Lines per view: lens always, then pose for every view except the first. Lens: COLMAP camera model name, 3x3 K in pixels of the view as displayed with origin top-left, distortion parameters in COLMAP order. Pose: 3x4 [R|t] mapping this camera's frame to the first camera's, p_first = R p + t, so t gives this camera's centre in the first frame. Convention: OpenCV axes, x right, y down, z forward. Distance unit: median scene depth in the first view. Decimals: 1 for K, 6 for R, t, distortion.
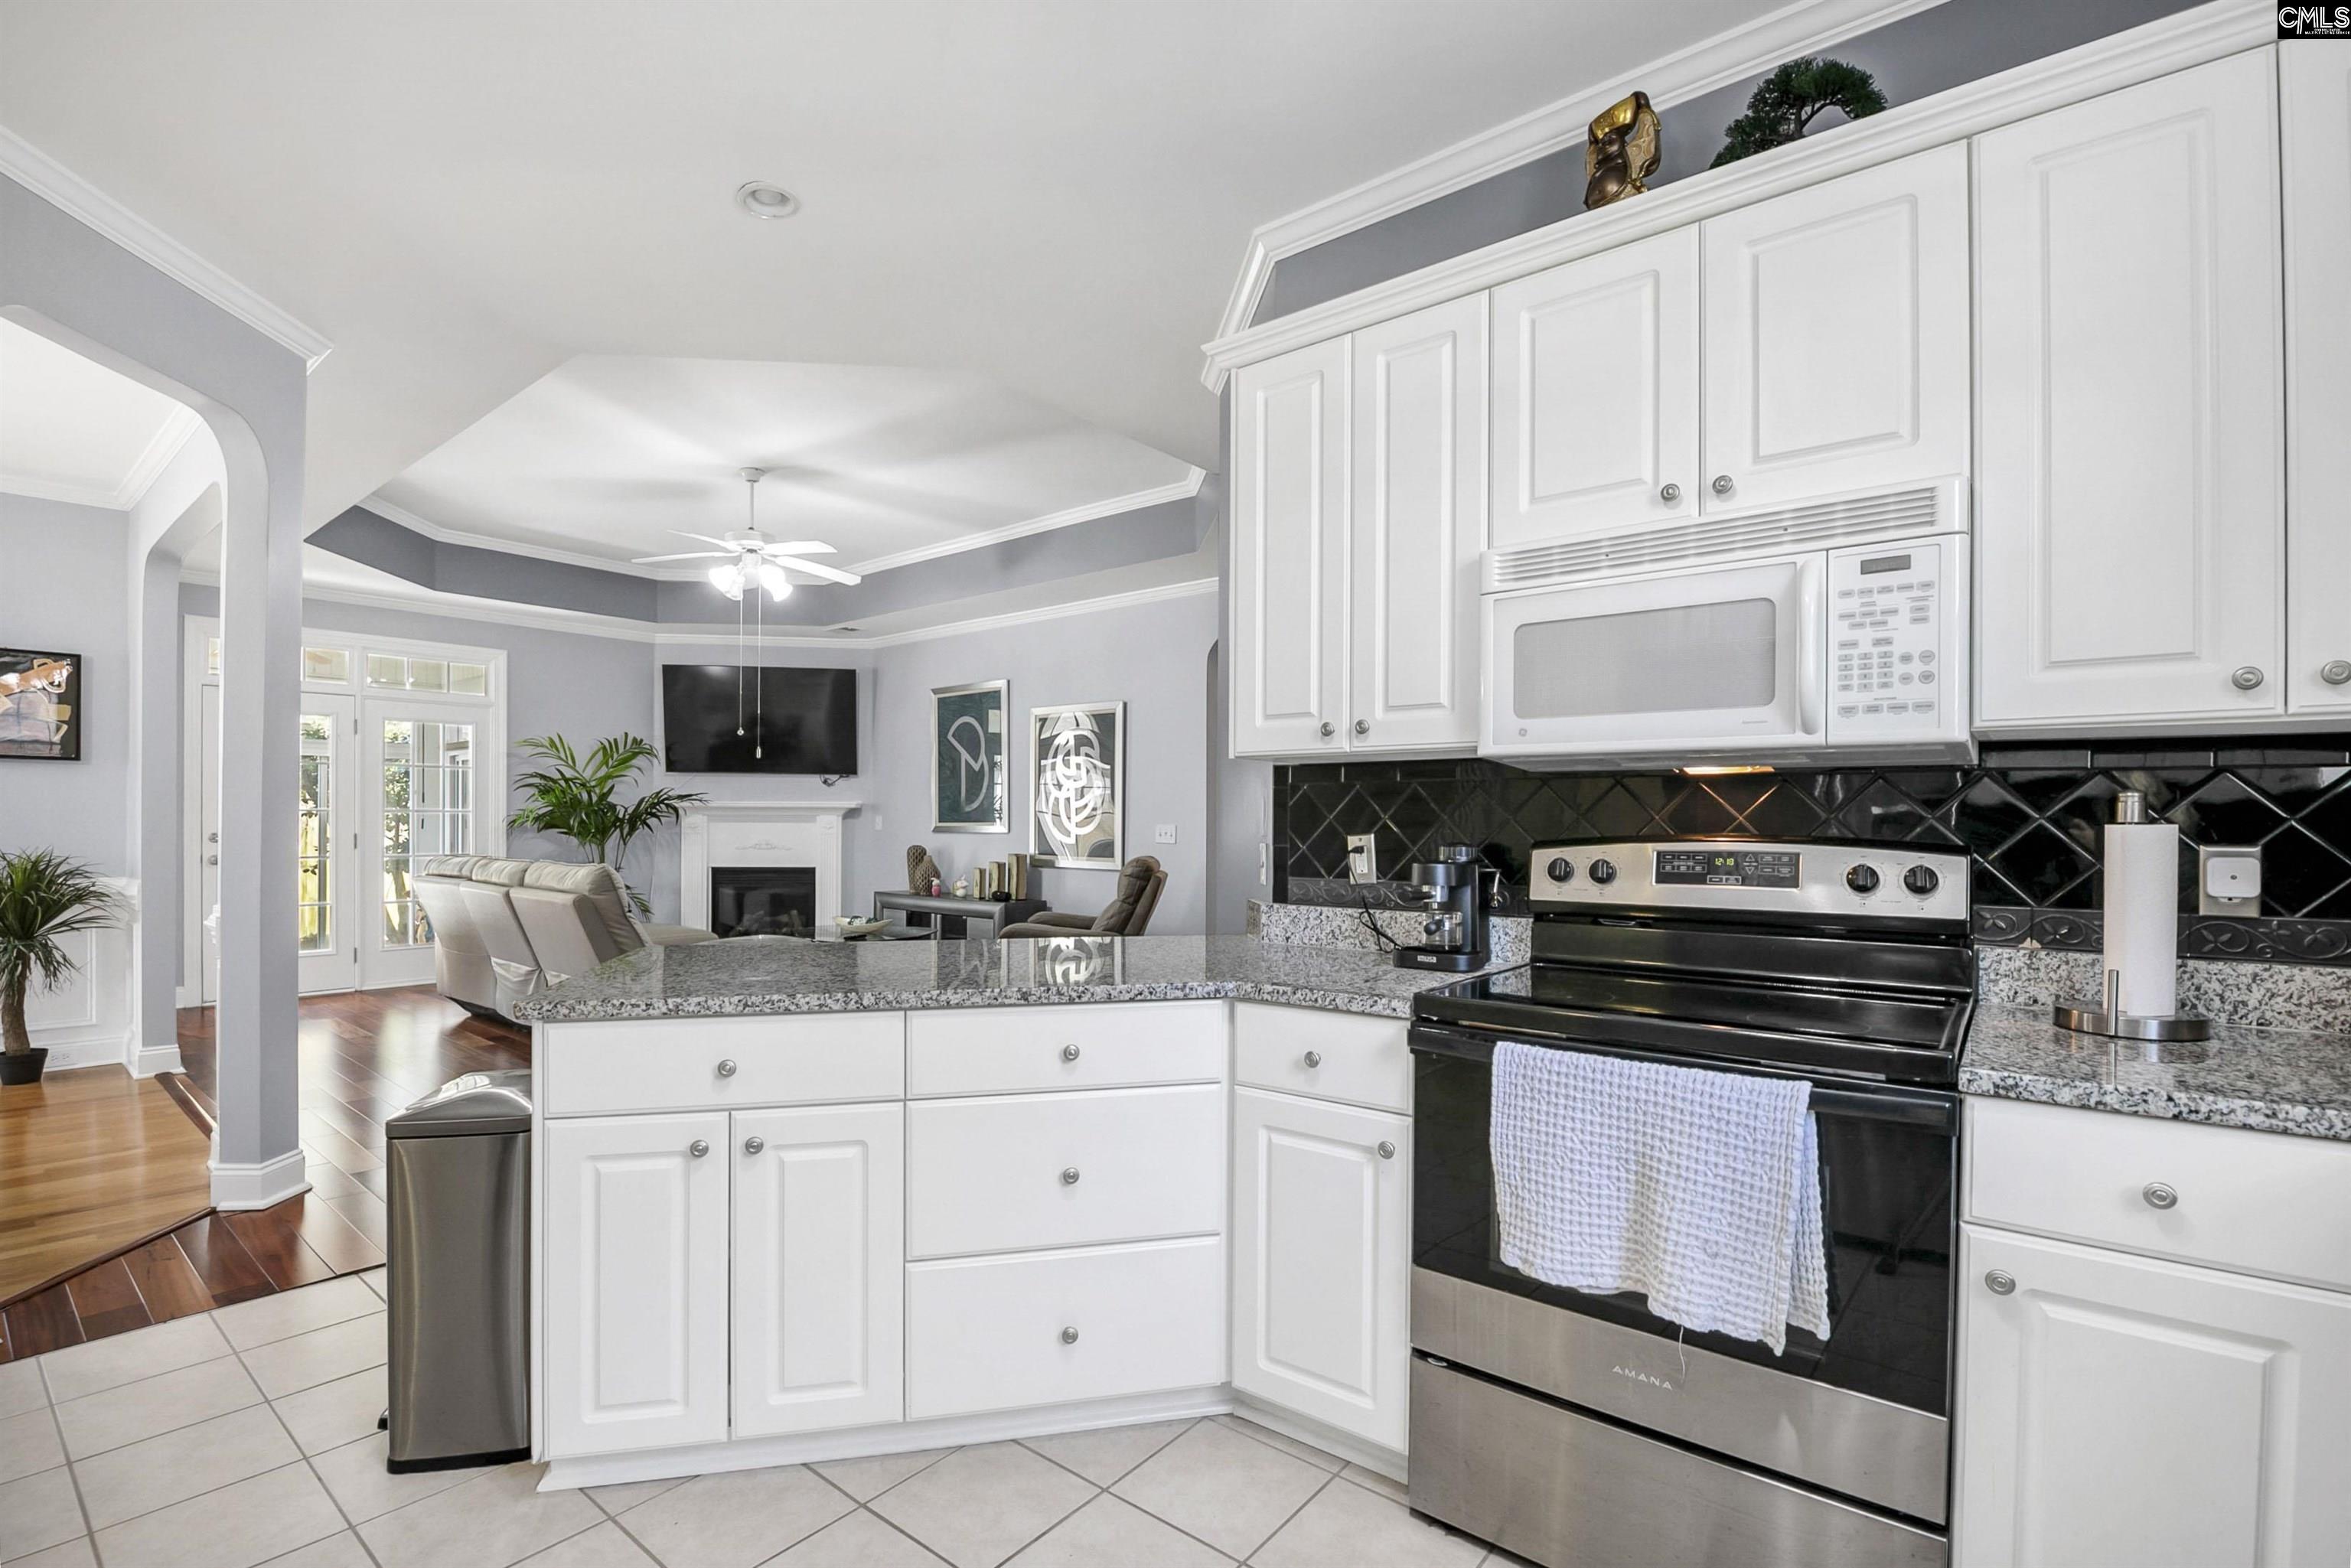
lens RADIAL K [[1060.0, 0, 1187.3], [0, 1060.0, 825.9], [0, 0, 1]] dist [-0.007545, -0.007630]
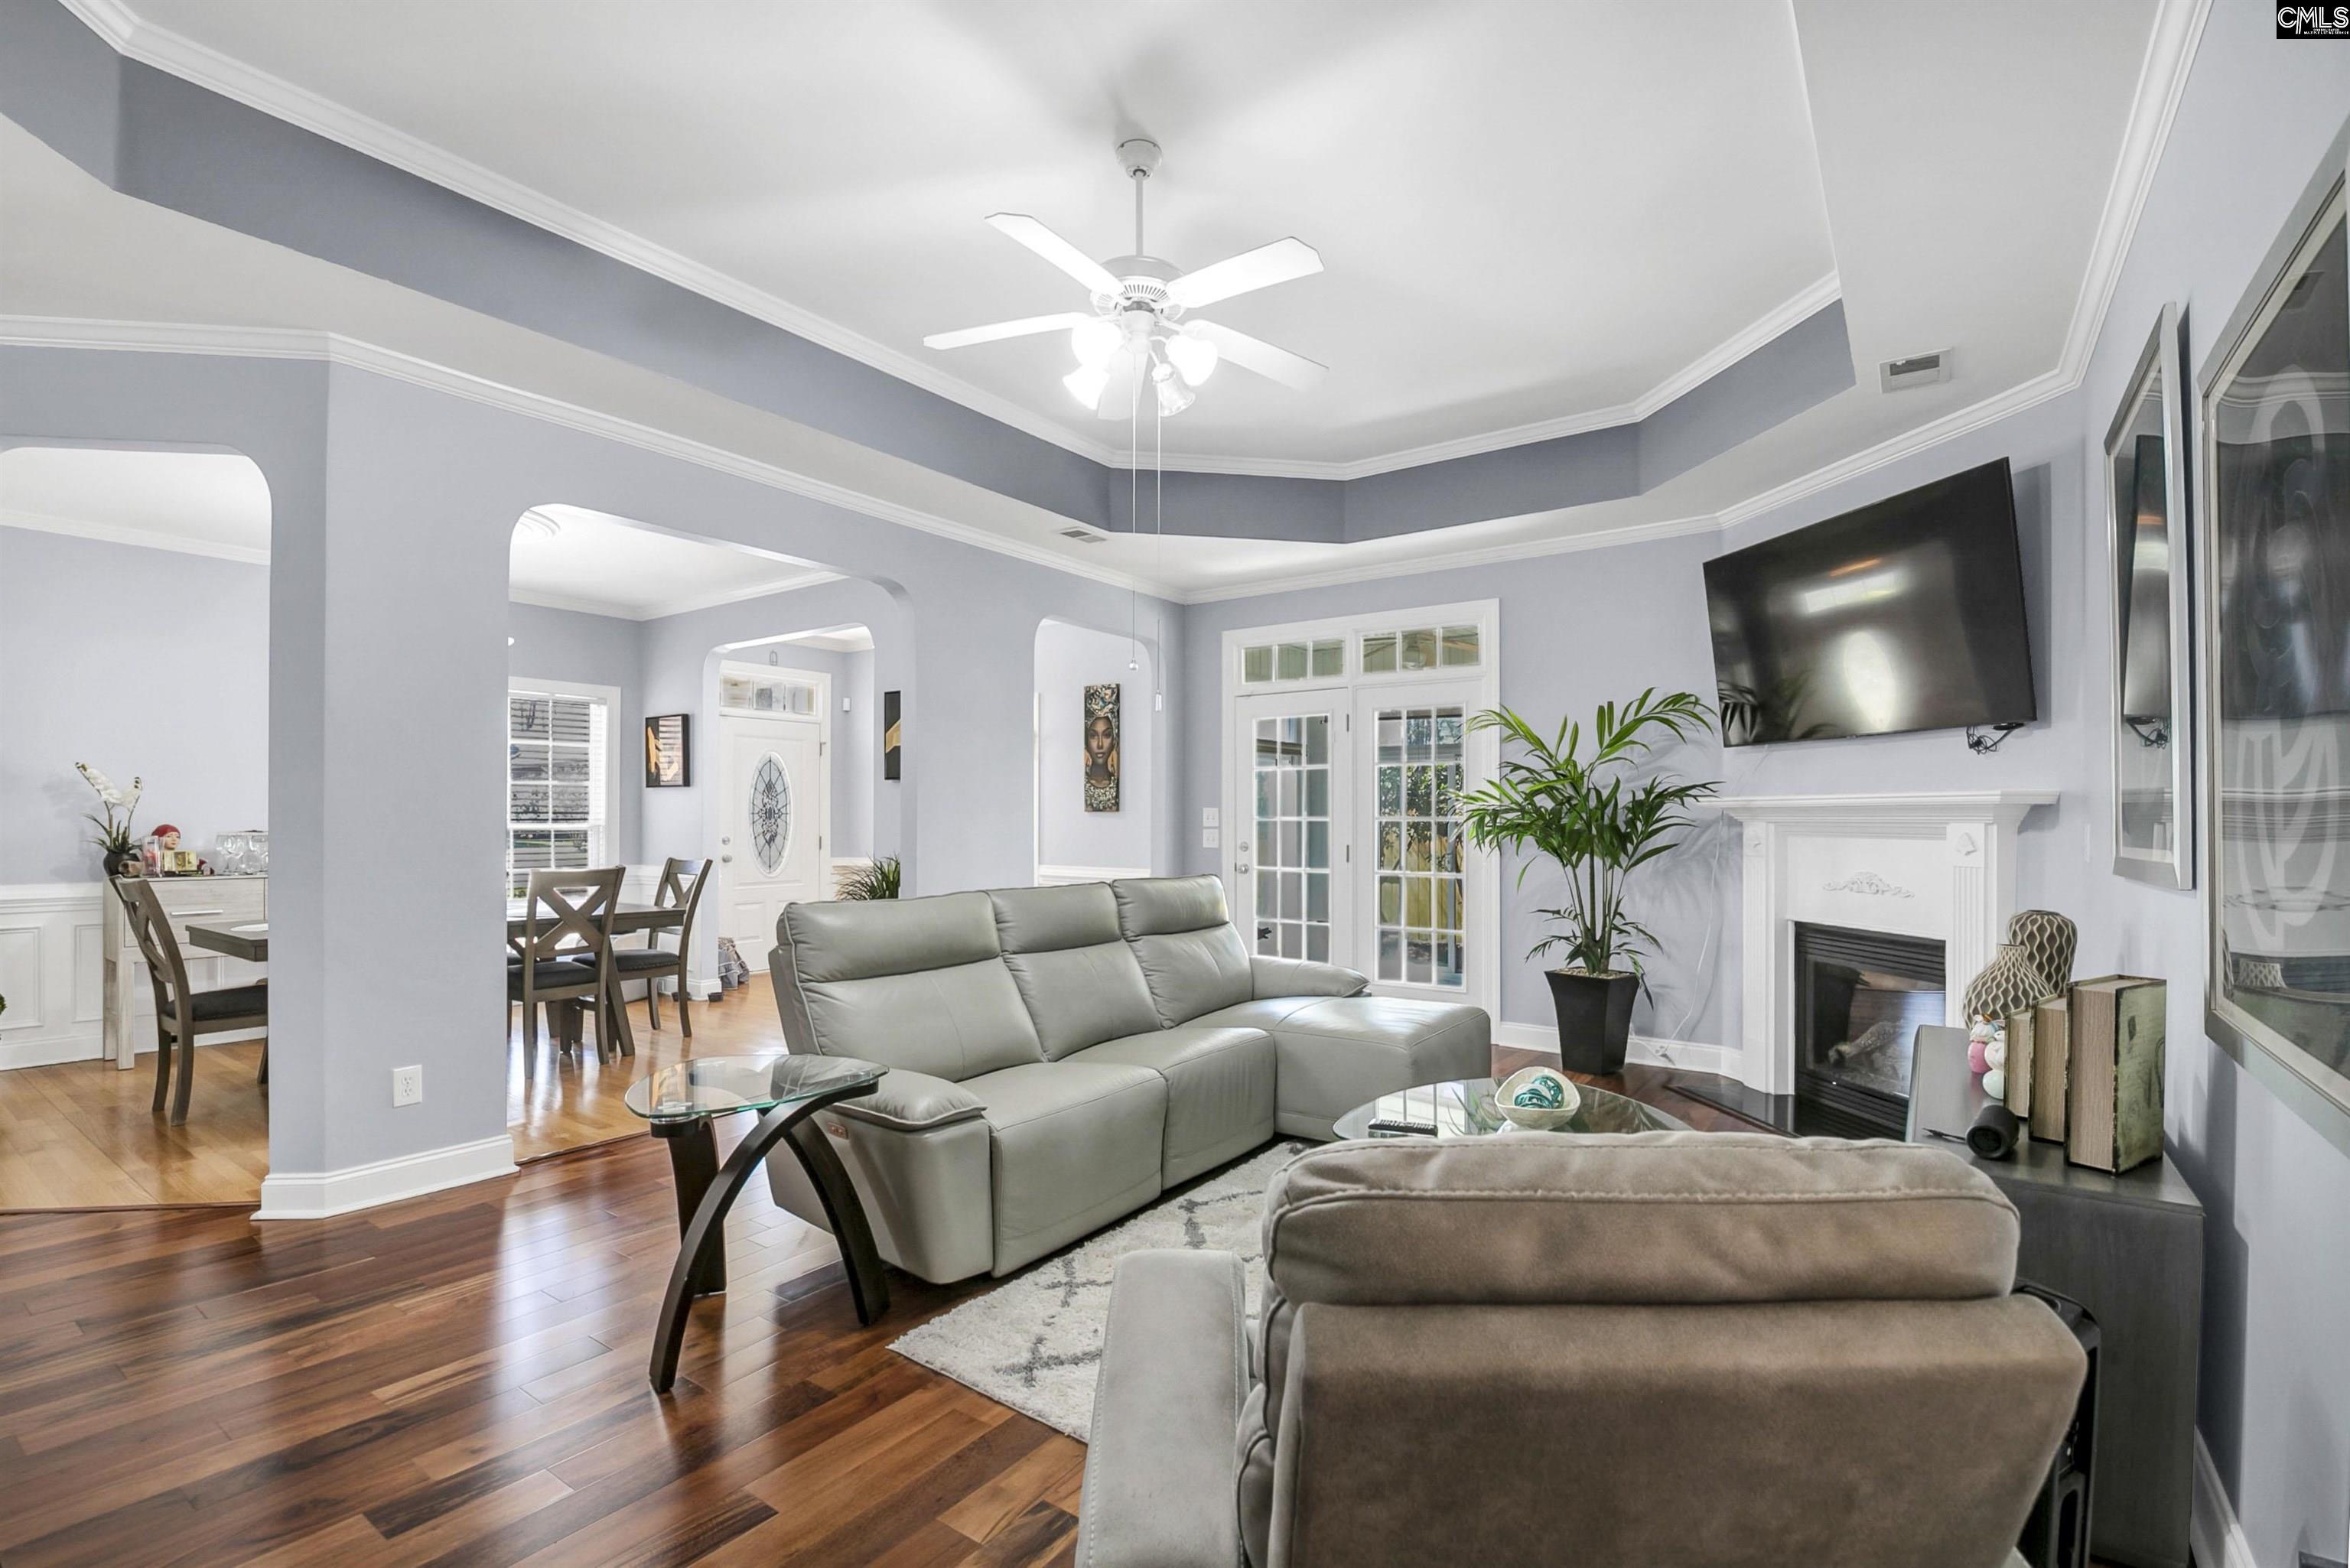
lens RADIAL K [[1059.5, 0, 1225.3], [0, 1059.5, 829.1], [0, 0, 1]] dist [-0.007545, -0.007630]
pose [[0.069425, 0.006891, -0.997563, 0.068244], [-0.002927, 0.999973, 0.006703, -0.010627], [0.997583, 0.002455, 0.069444, 0.759132]]
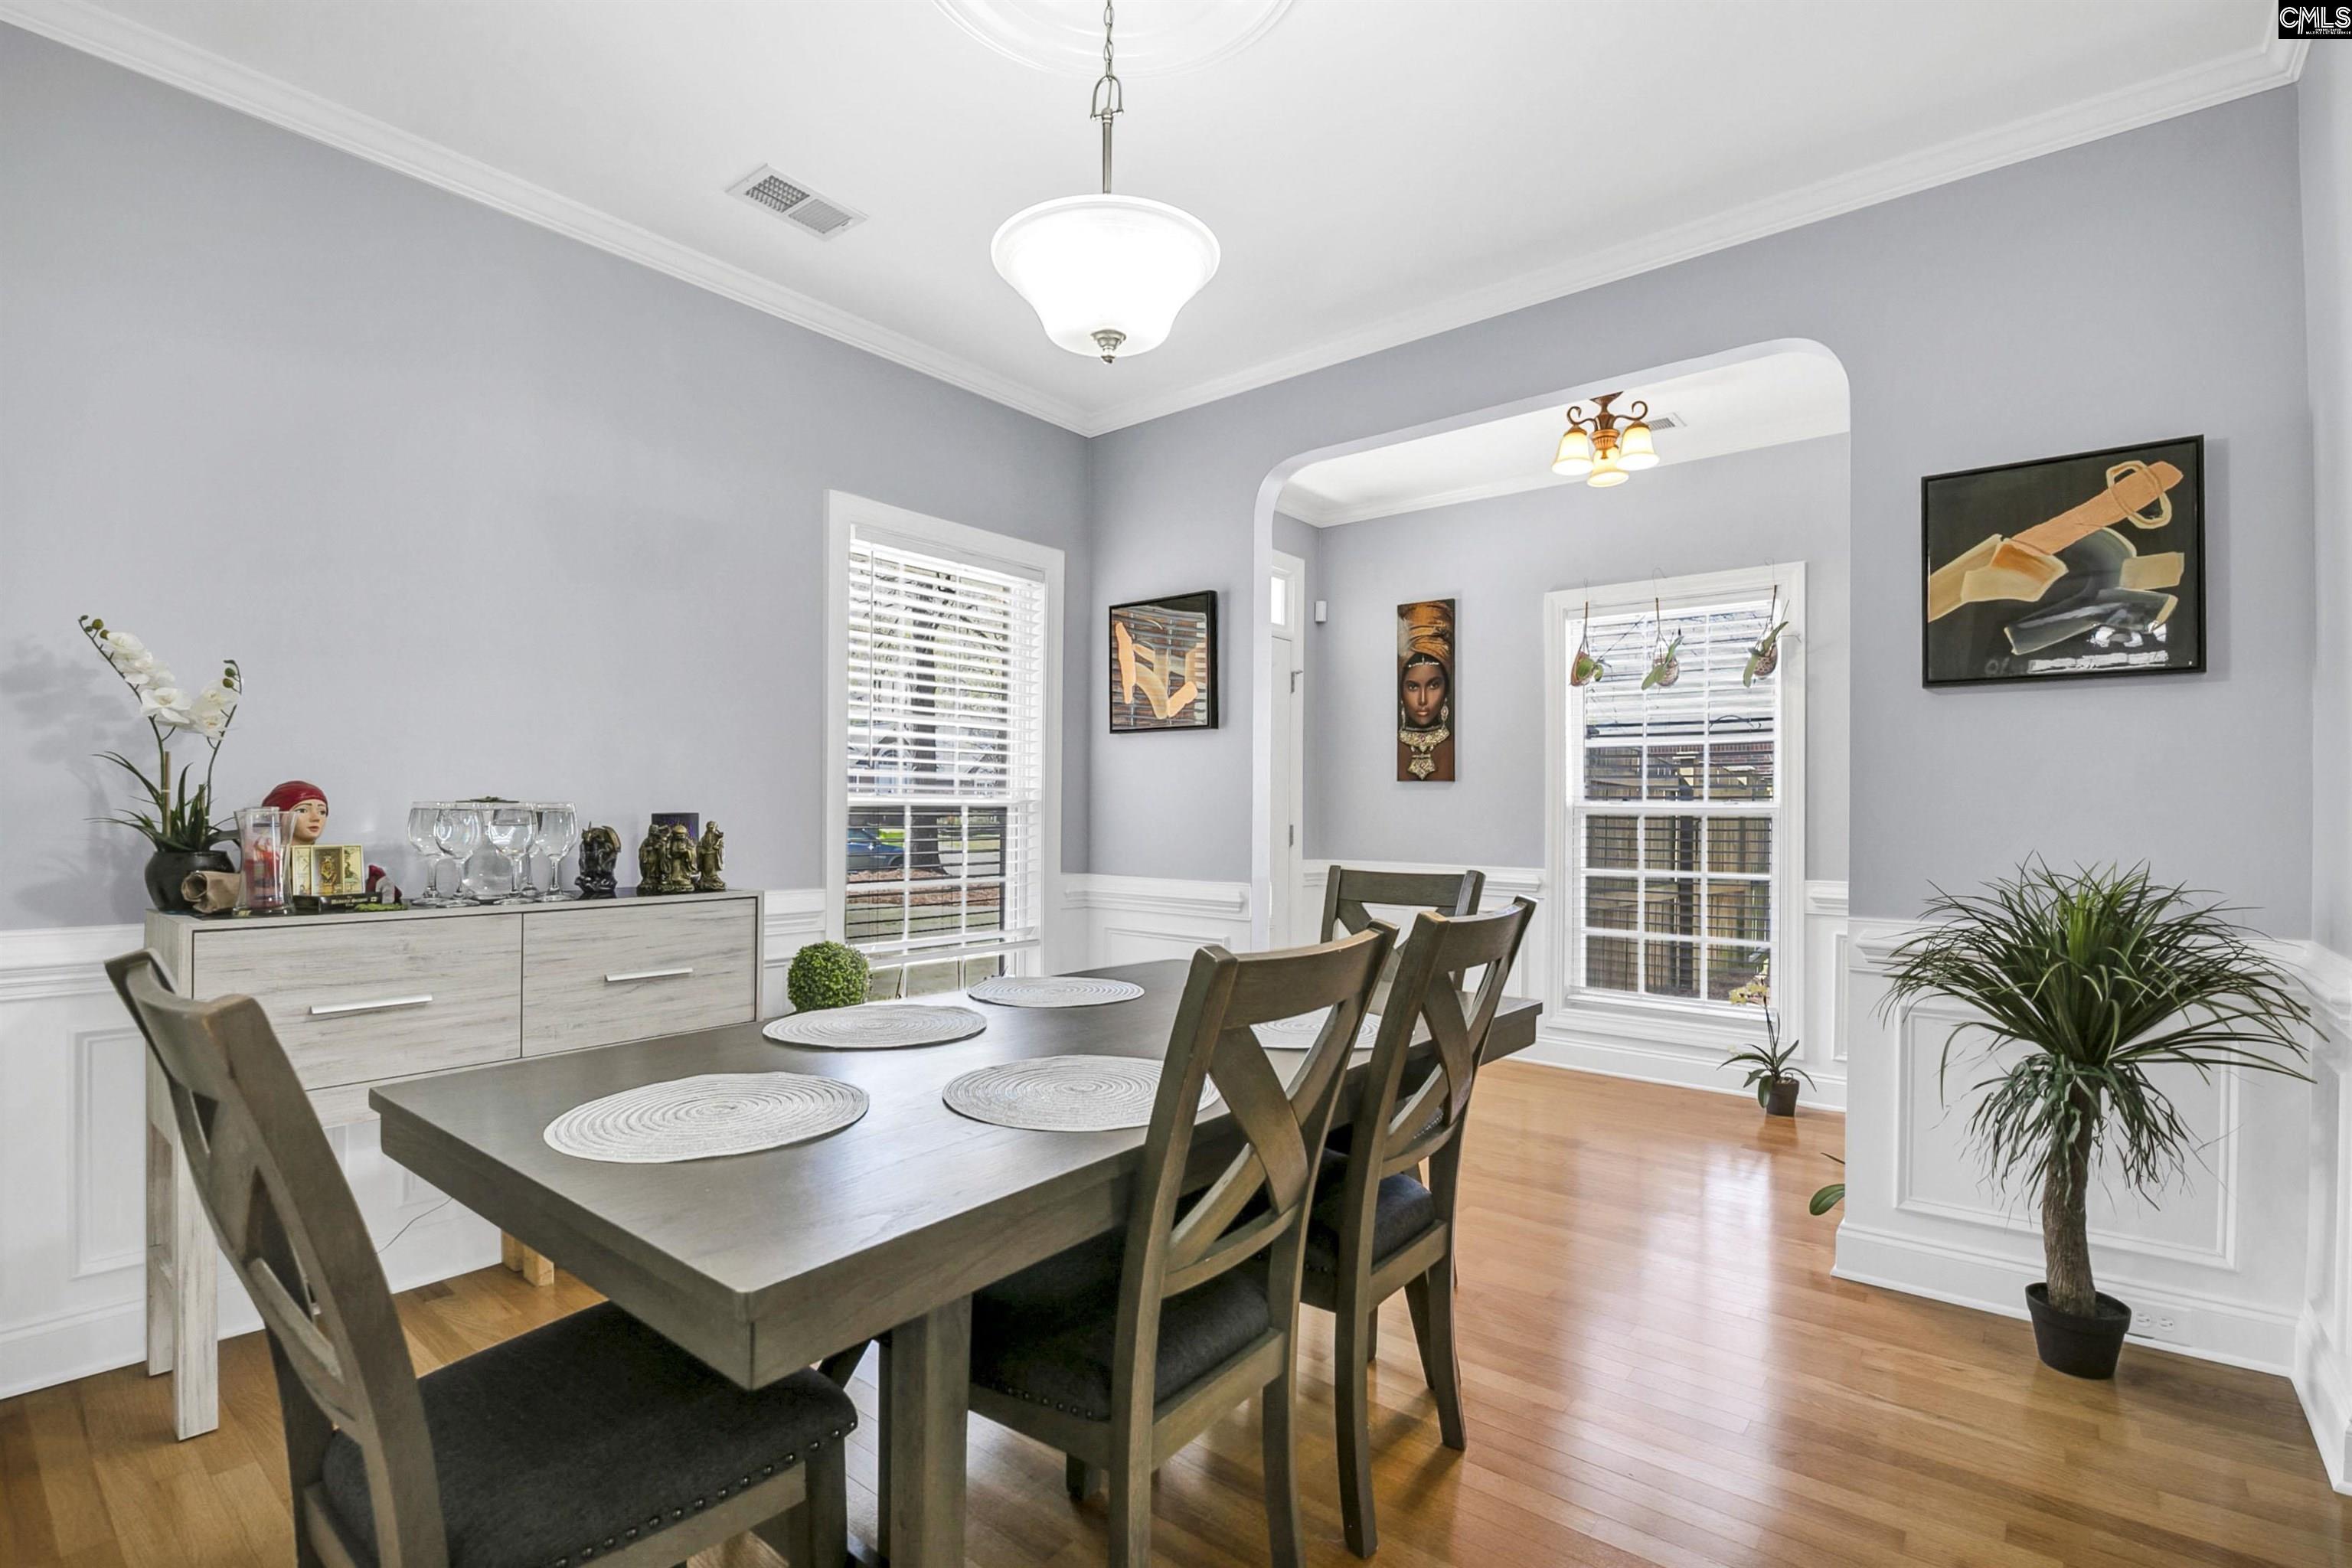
lens RADIAL K [[1060.5, 0, 1167.7], [0, 1060.5, 809.6], [0, 0, 1]] dist [-0.007545, -0.007630]
pose [[-0.012905, -0.007835, -0.999886, -0.382606], [-0.007720, 0.999940, -0.007736, 0.001051], [0.999887, 0.007619, -0.012964, 0.351617]]
